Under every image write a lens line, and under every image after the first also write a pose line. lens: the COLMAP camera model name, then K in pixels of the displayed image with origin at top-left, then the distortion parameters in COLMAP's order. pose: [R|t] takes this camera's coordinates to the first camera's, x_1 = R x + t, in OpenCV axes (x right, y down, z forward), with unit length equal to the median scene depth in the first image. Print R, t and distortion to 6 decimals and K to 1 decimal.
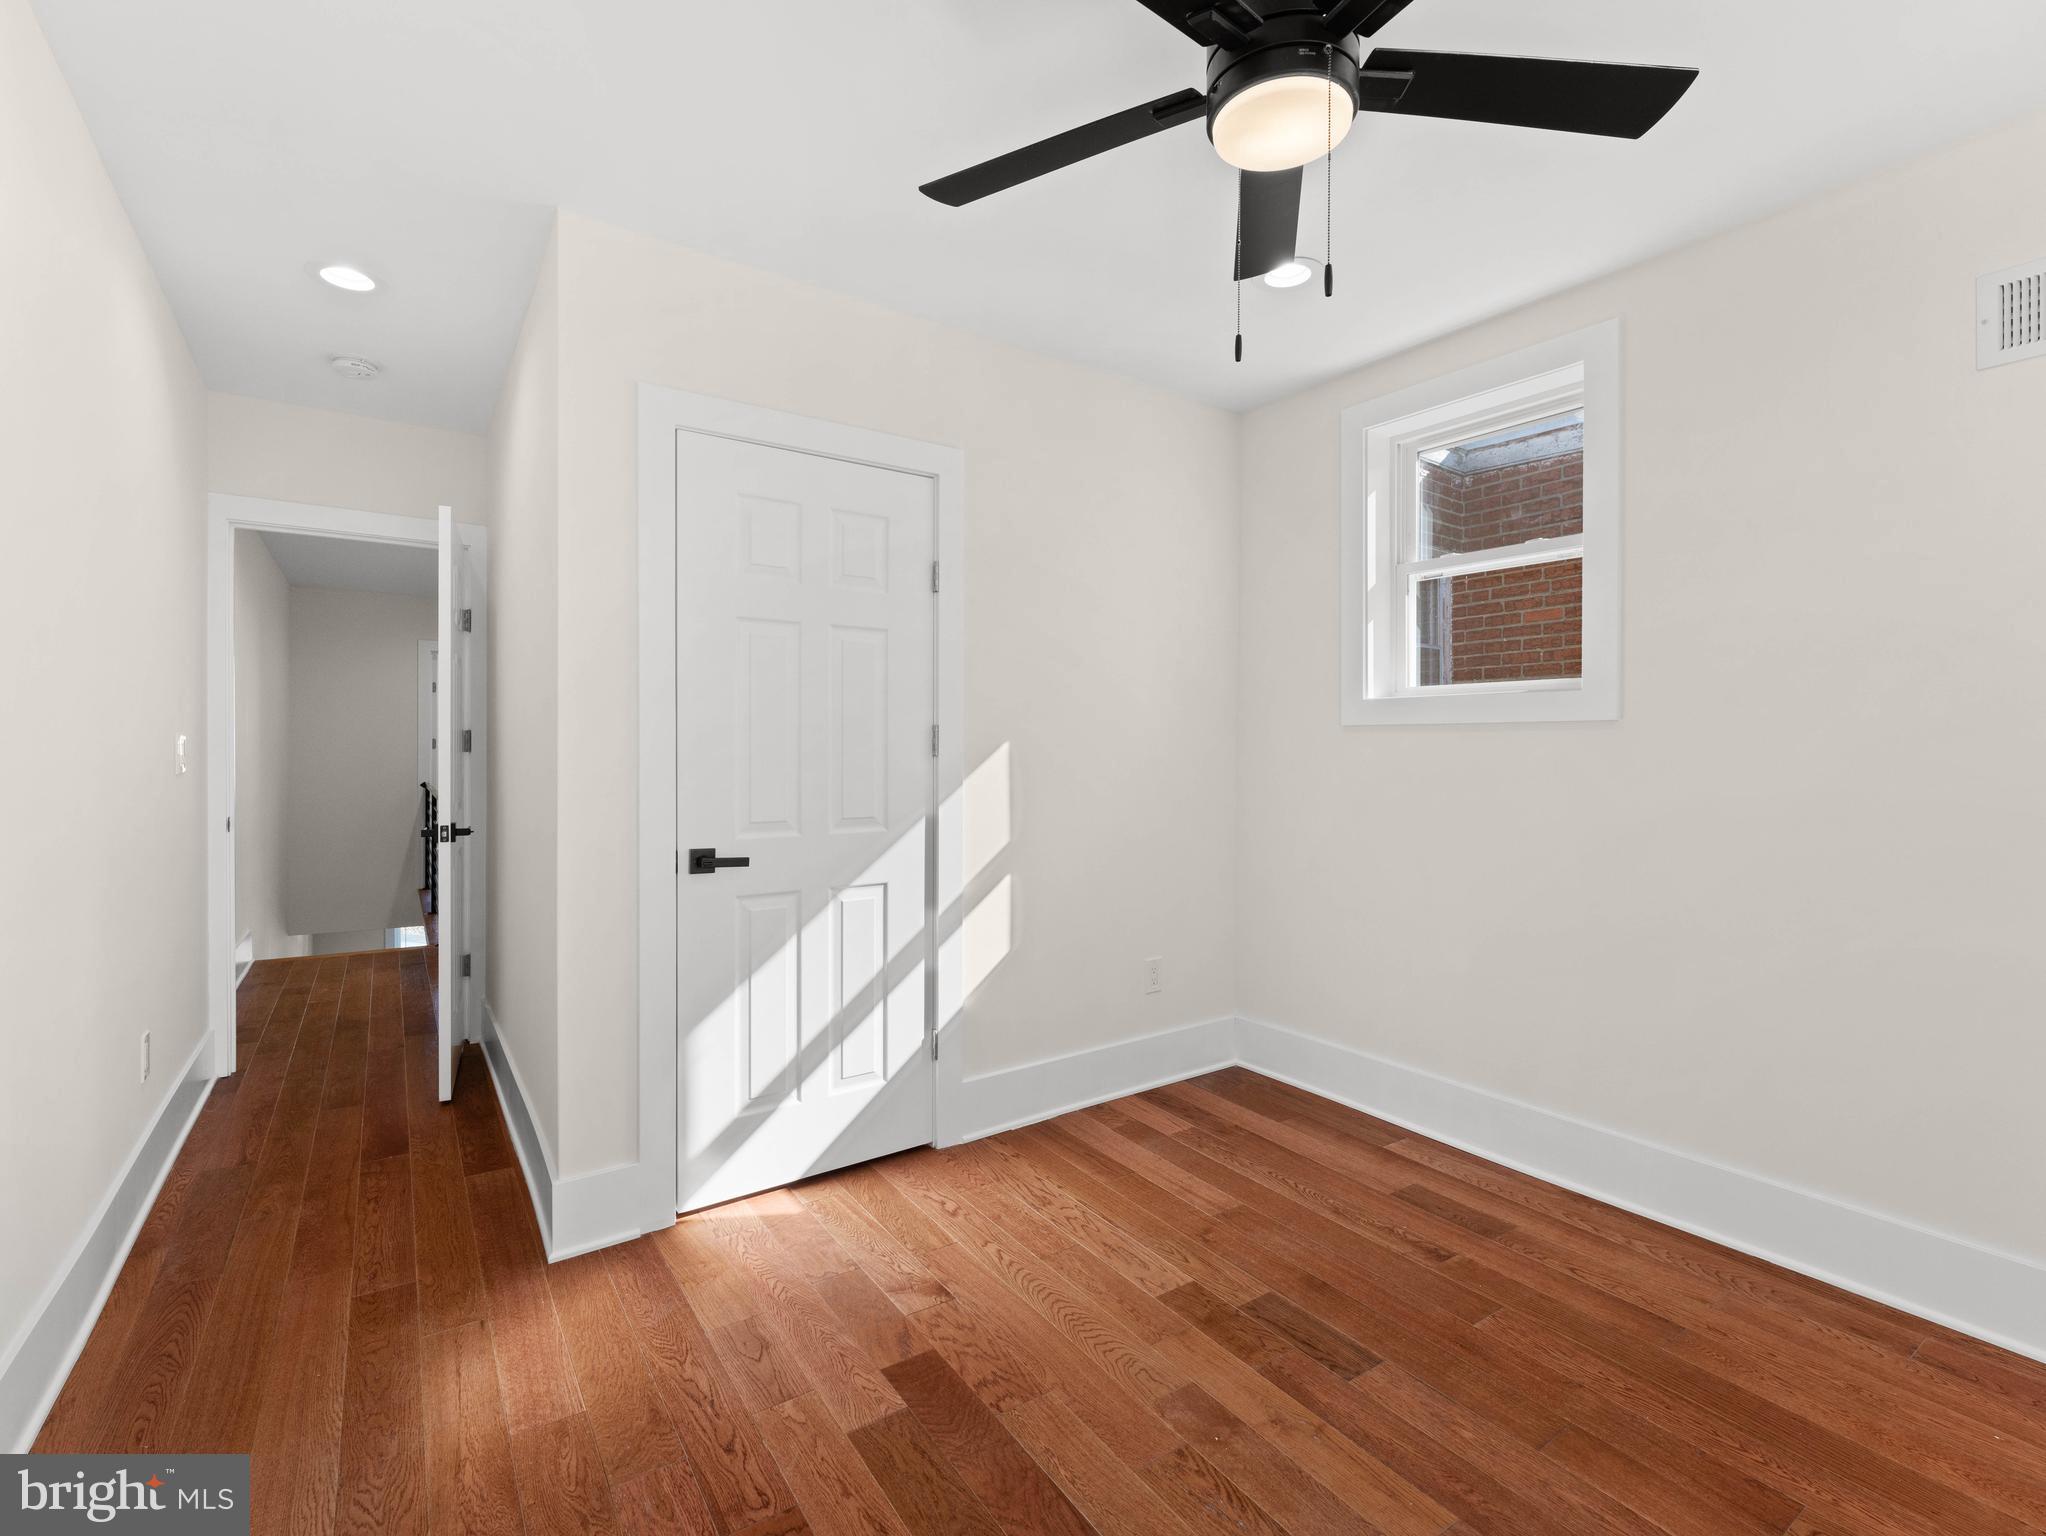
lens RADIAL K [[927.6, 0, 1016.1], [0, 927.6, 747.9], [0, 0, 1]] dist [-0.004951, -0.000026]
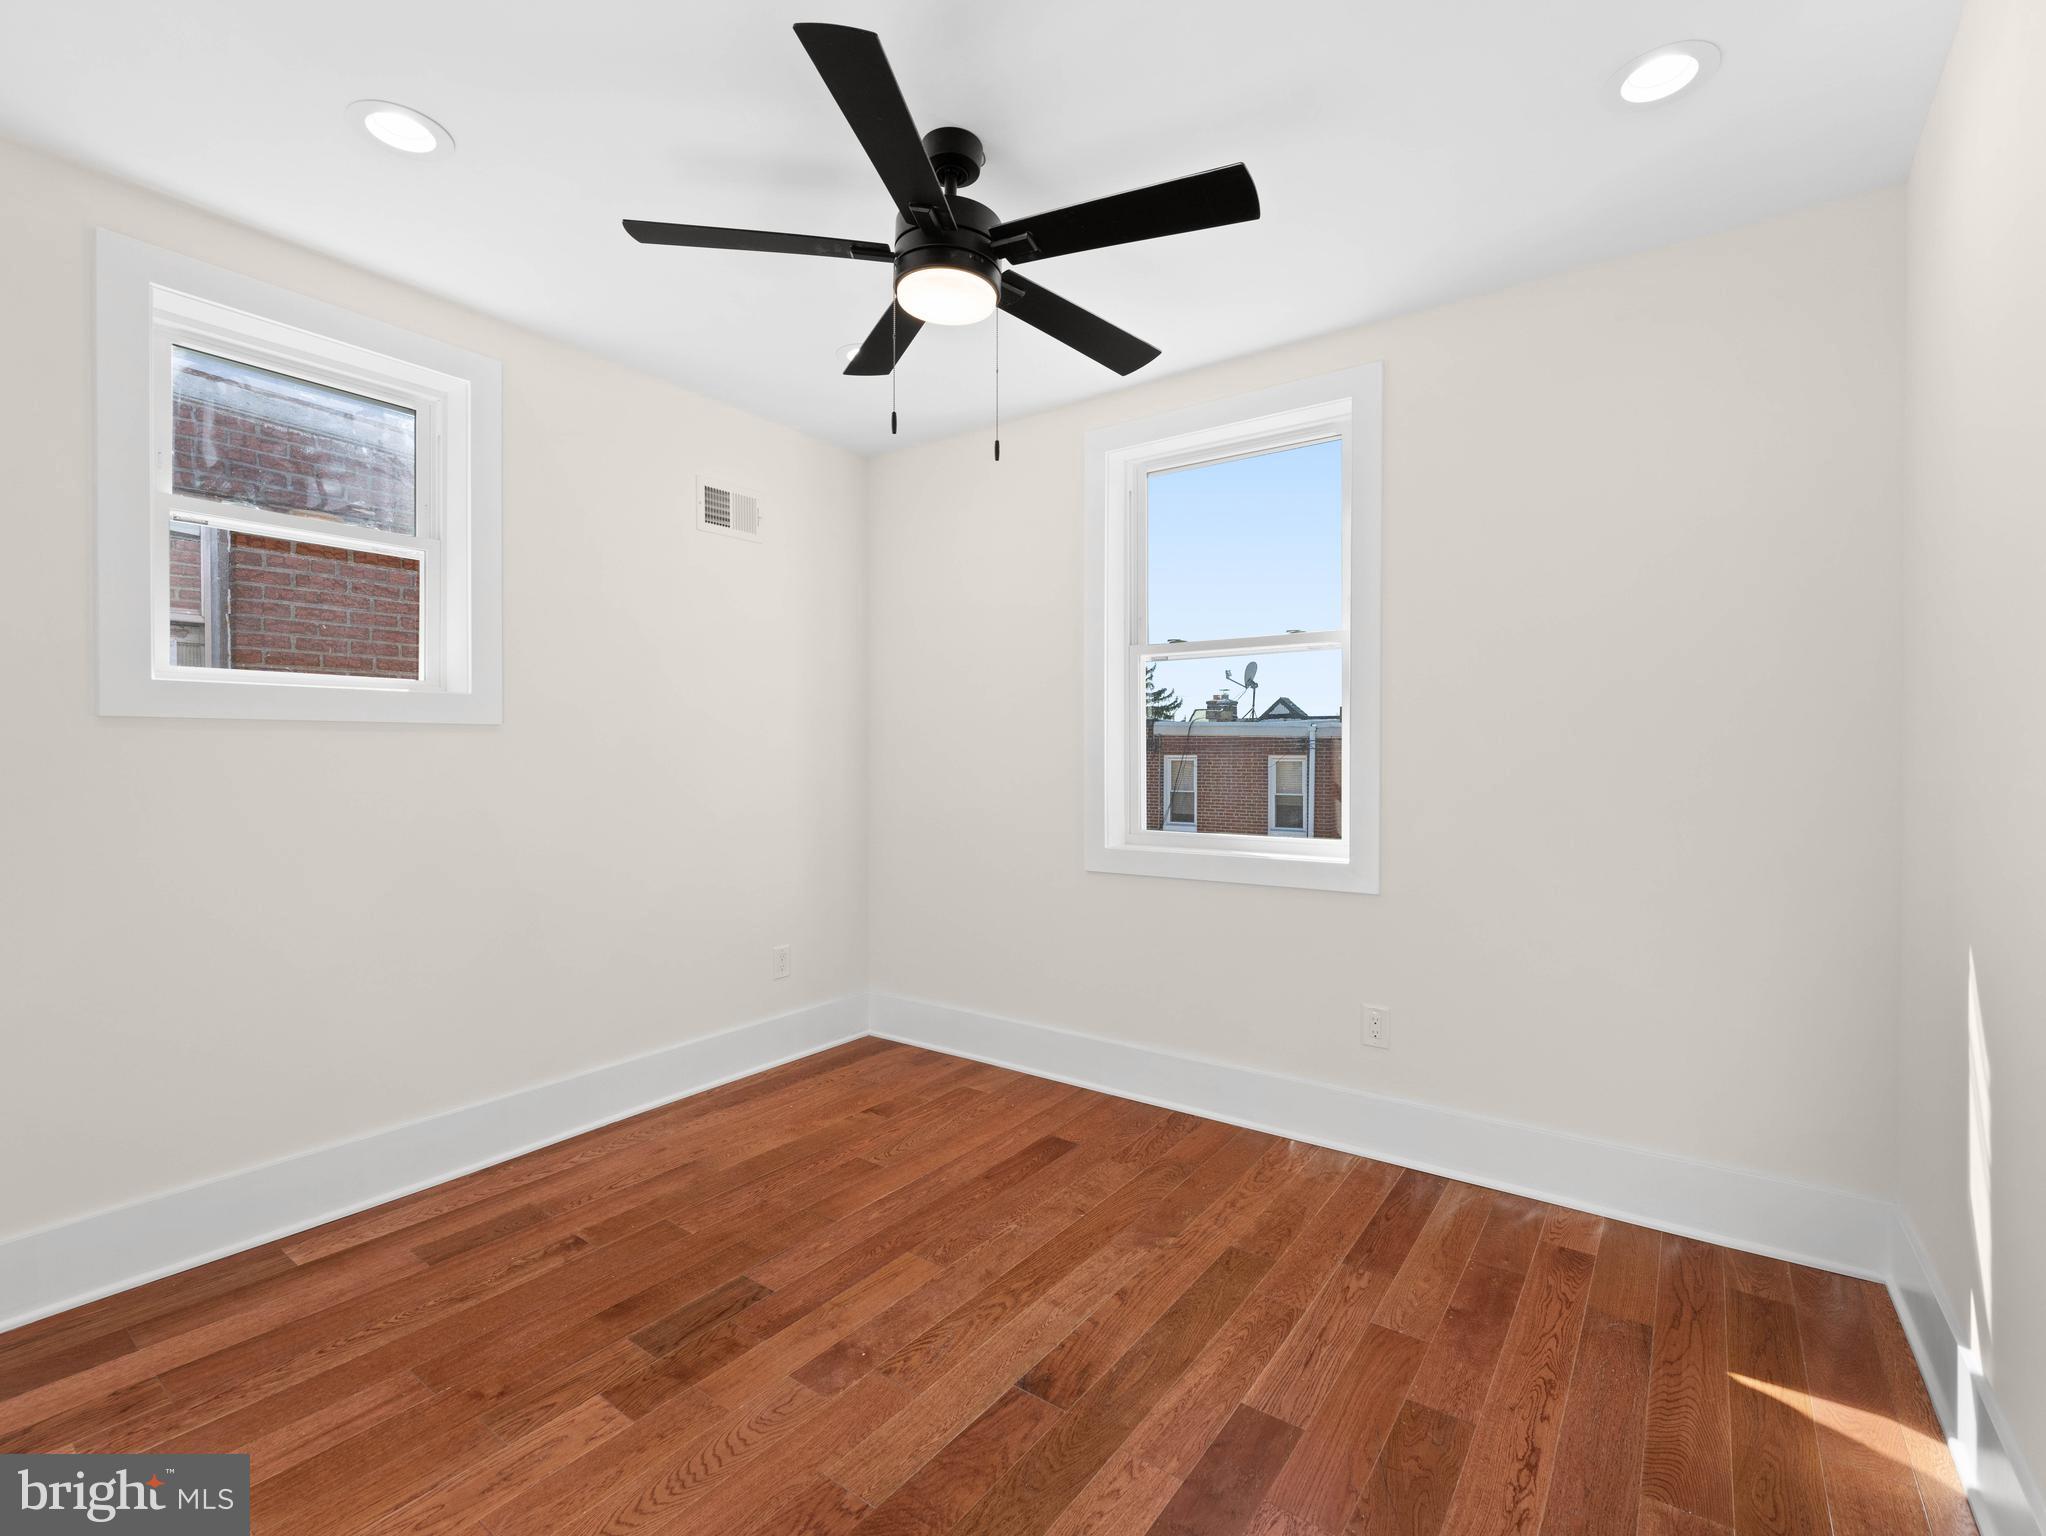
lens RADIAL K [[927.6, 0, 1016.1], [0, 927.6, 747.9], [0, 0, 1]] dist [-0.004951, -0.000026]
pose [[-0.333194, 0.000025, 0.942858, -0.702759], [-0.000579, 1.000000, -0.000231, -0.002645], [-0.942858, -0.000623, -0.333193, 0.913522]]
